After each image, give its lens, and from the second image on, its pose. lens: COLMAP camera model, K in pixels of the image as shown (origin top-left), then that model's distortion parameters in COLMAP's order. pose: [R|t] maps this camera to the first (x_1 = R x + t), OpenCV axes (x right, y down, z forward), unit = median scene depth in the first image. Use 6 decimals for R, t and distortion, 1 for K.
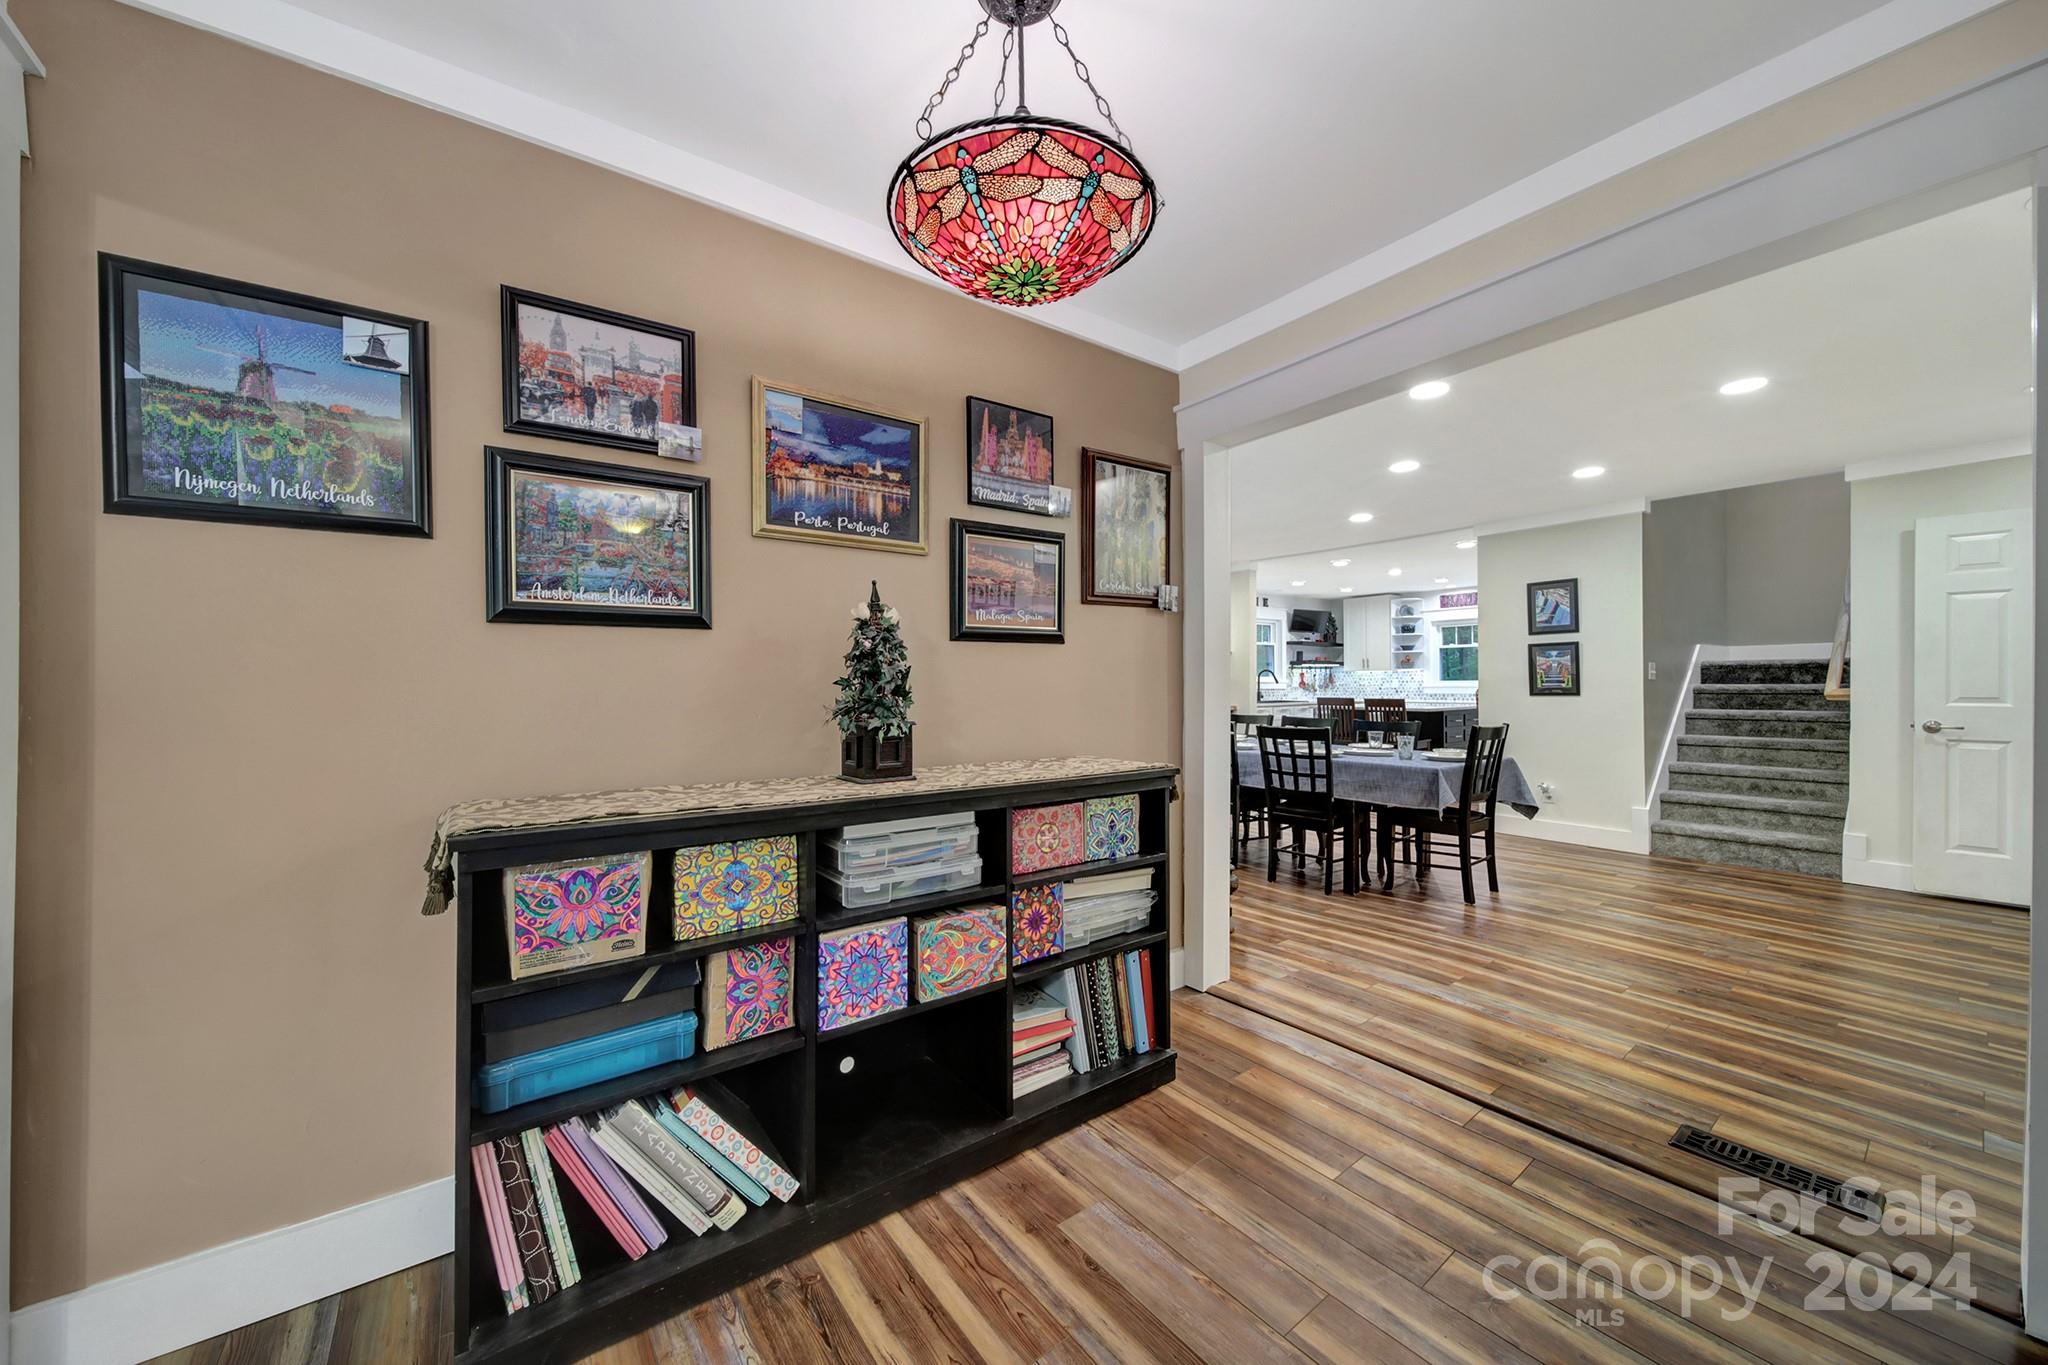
lens RADIAL K [[725.4, 0, 1006.3], [0, 725.4, 686.8], [0, 0, 1]] dist [0.000028, -0.001372]
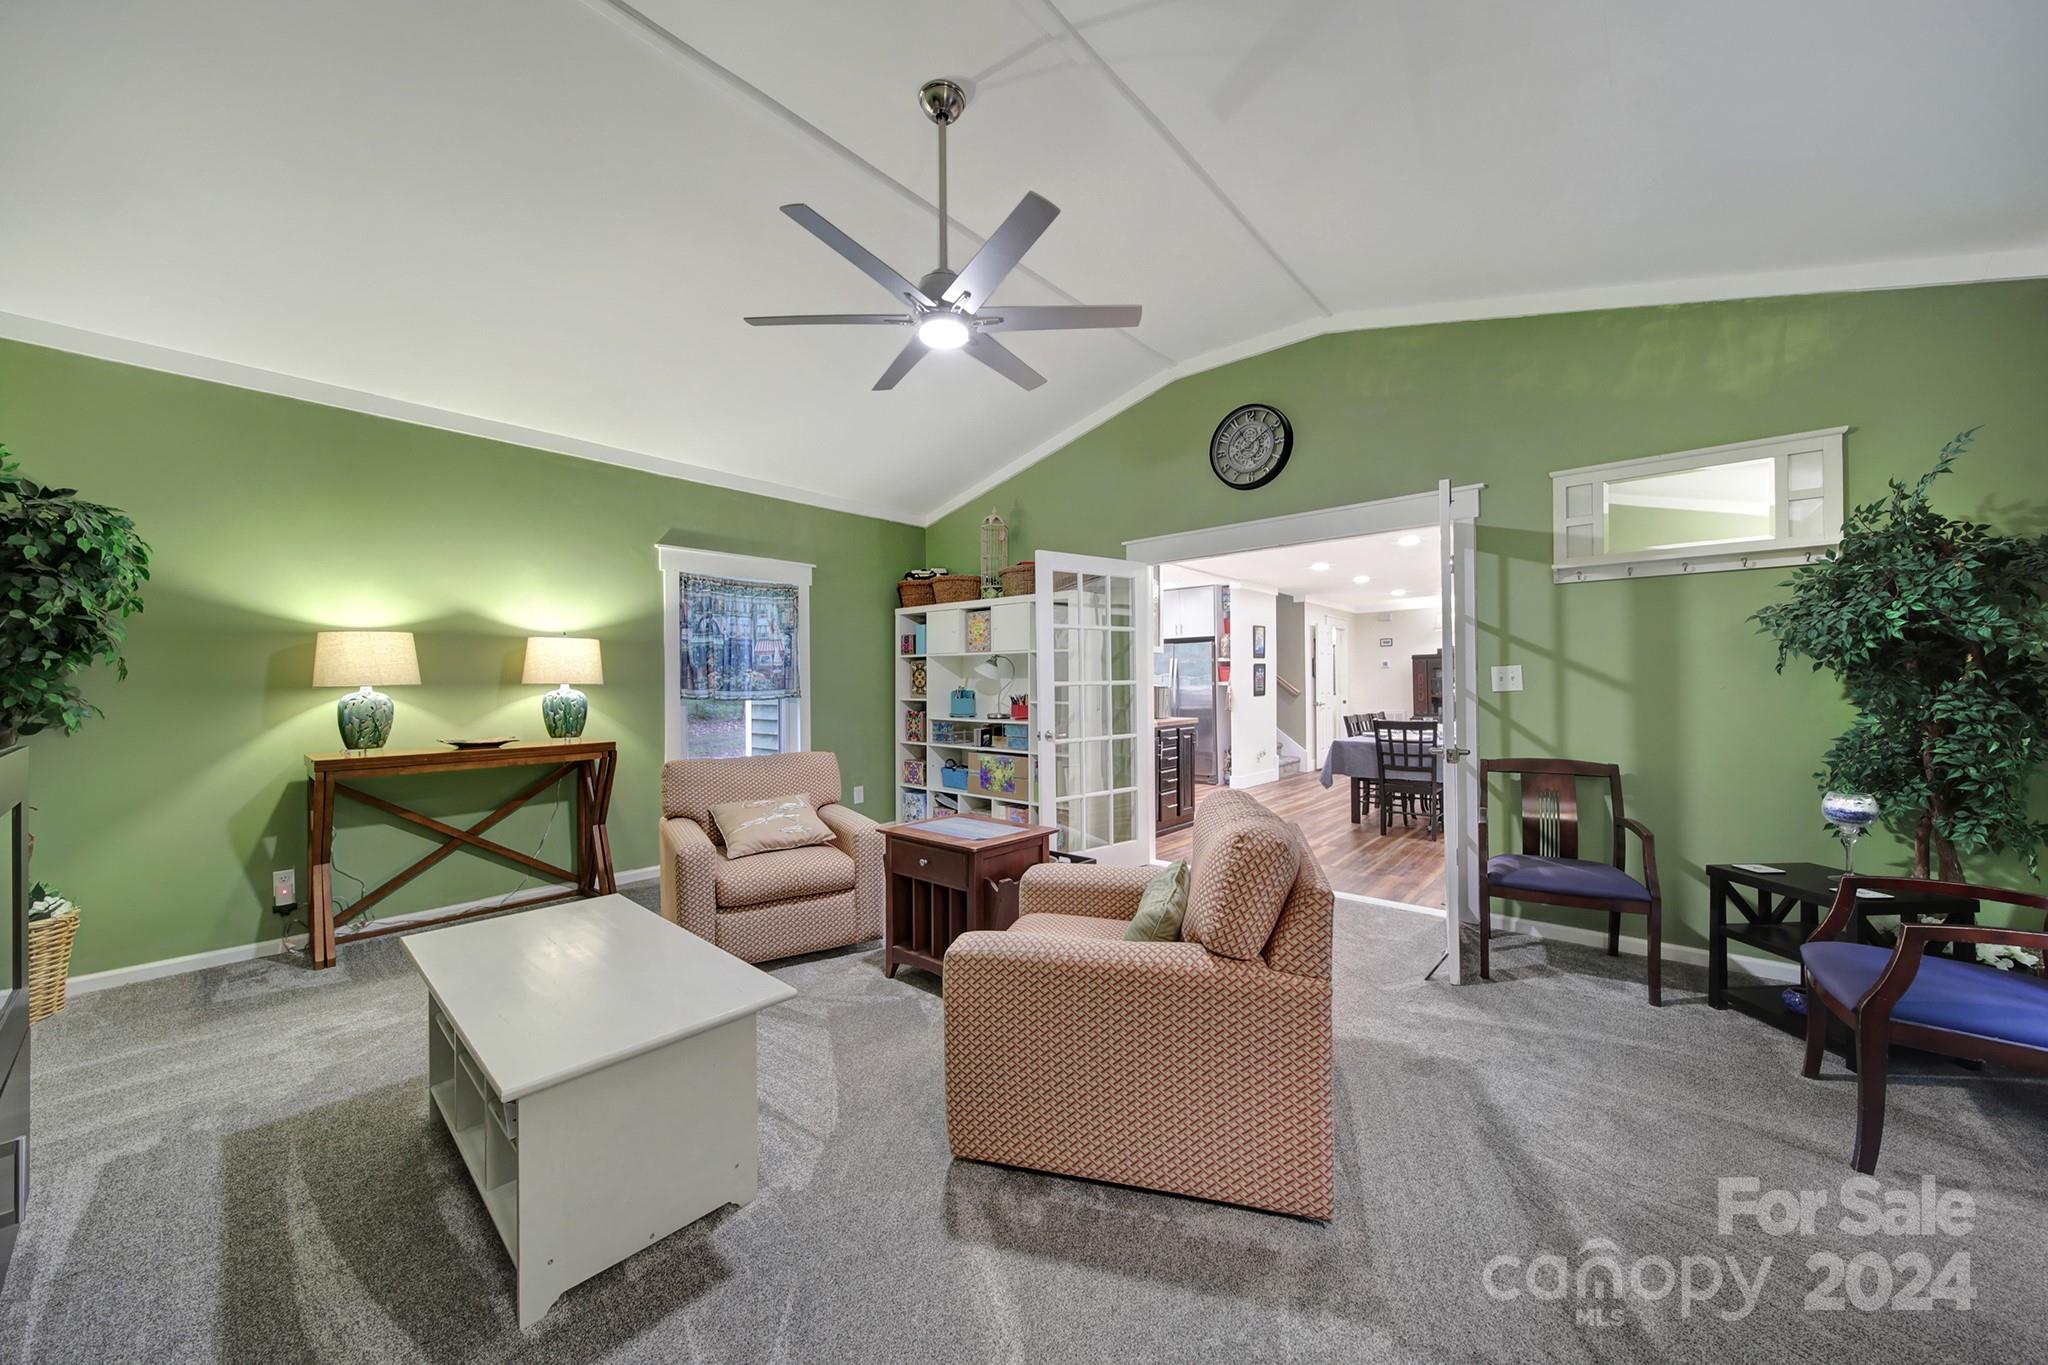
lens RADIAL K [[725.4, 0, 1024.4], [0, 725.4, 682.7], [0, 0, 1]] dist [0.000028, -0.001372]
pose [[-0.240398, 0.006281, 0.970654, -1.896078], [0.013803, 0.999900, -0.003052, -0.051192], [-0.970576, 0.012665, -0.240461, 5.105840]]
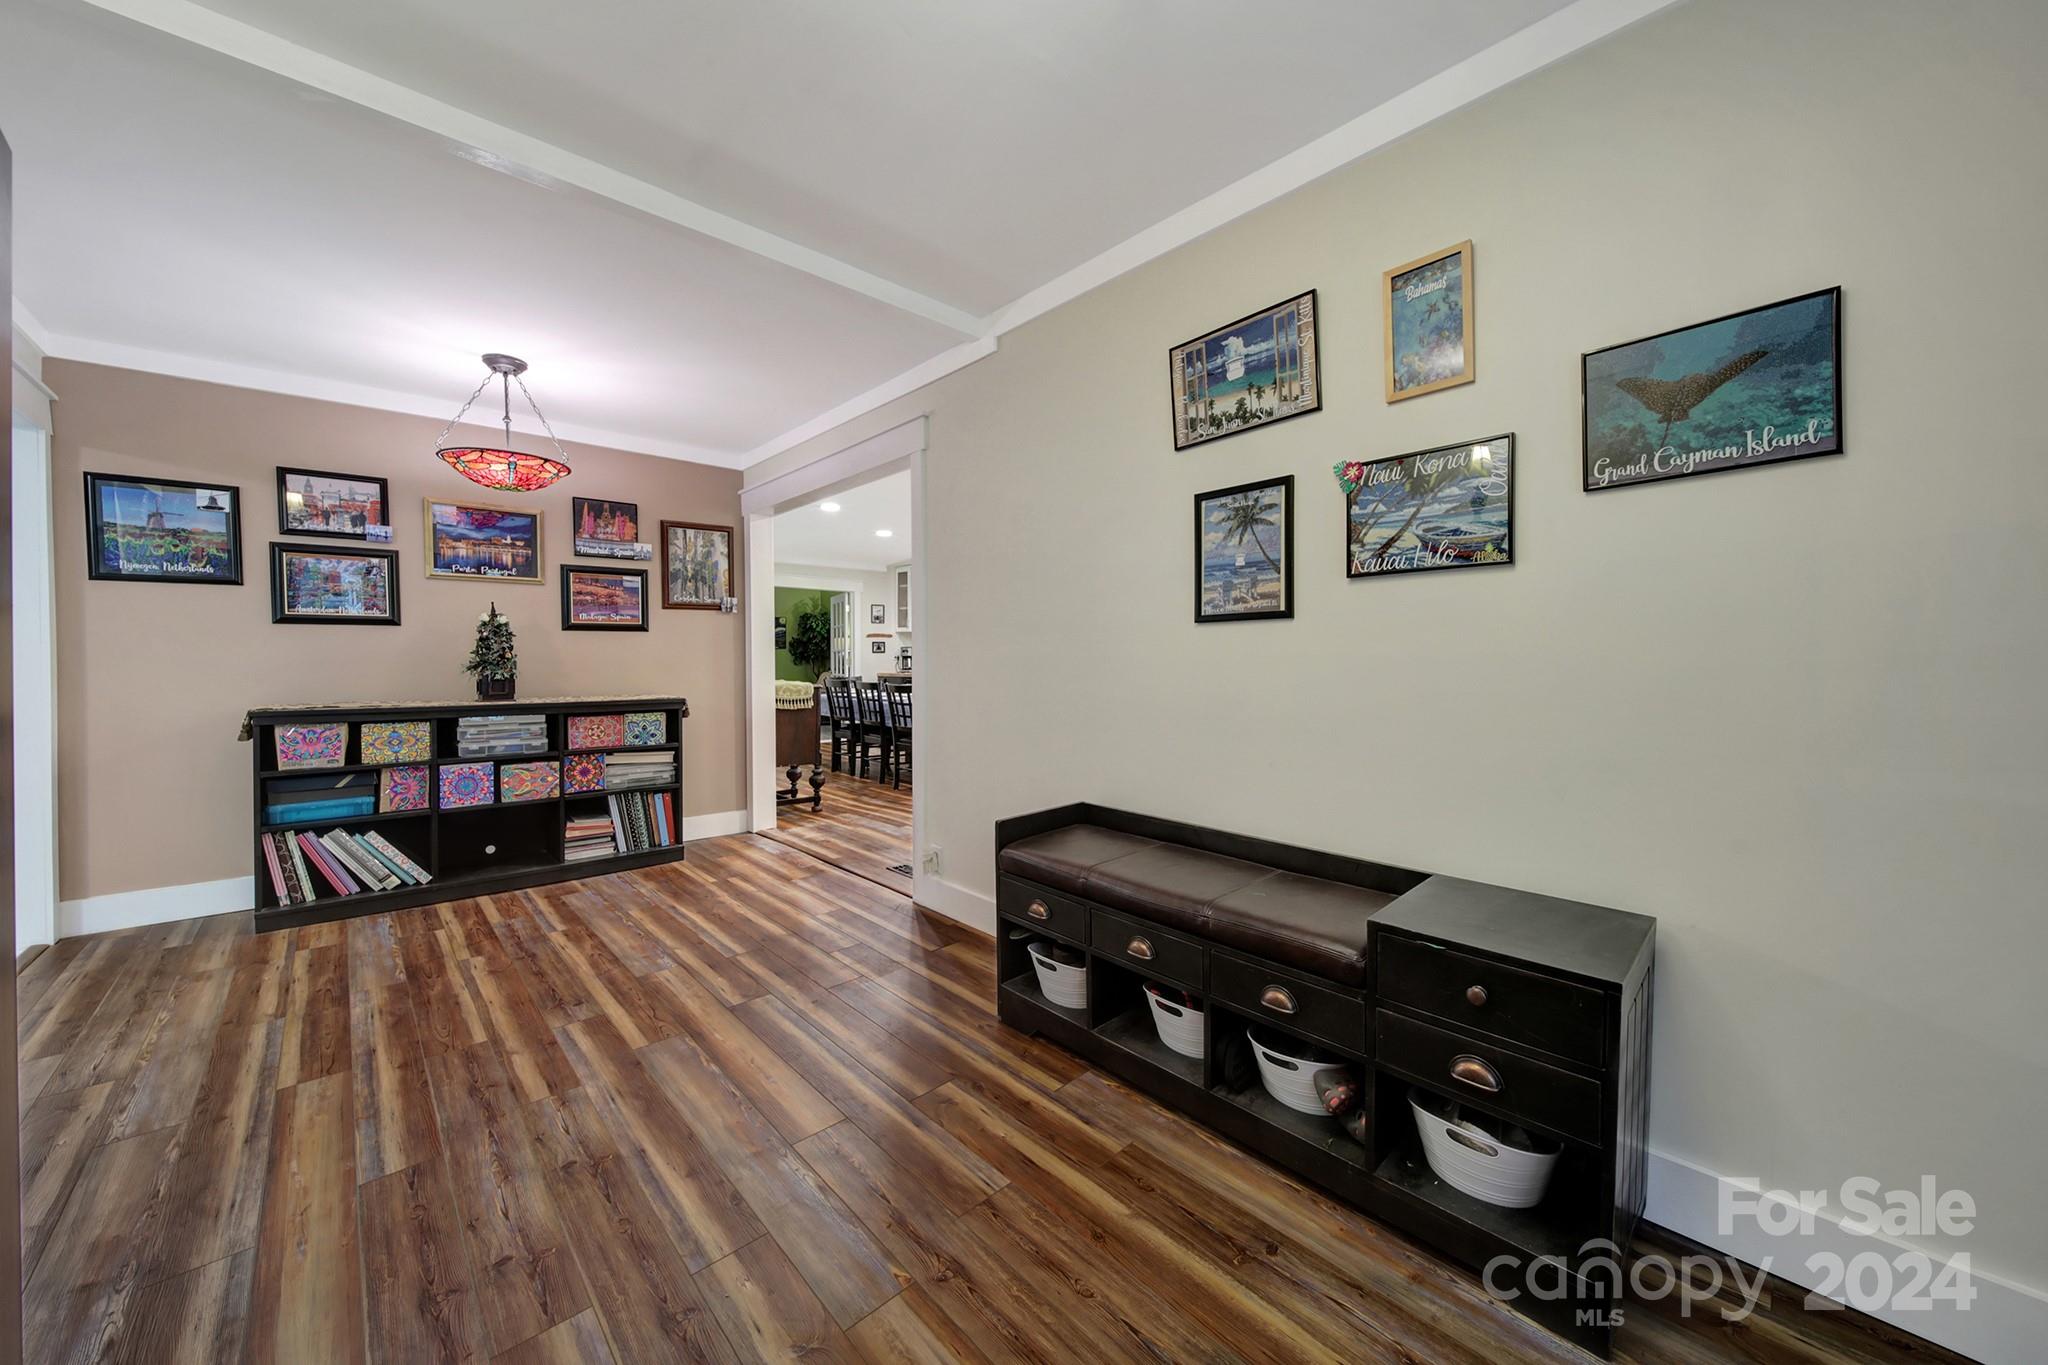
lens RADIAL K [[725.4, 0, 1010.9], [0, 725.4, 677.8], [0, 0, 1]] dist [0.000028, -0.001372]
pose [[0.993763, 0.004012, 0.111444, 0.930258], [-0.007035, 0.999618, 0.026743, 0.000294], [-0.111294, -0.027360, 0.993411, -1.053940]]
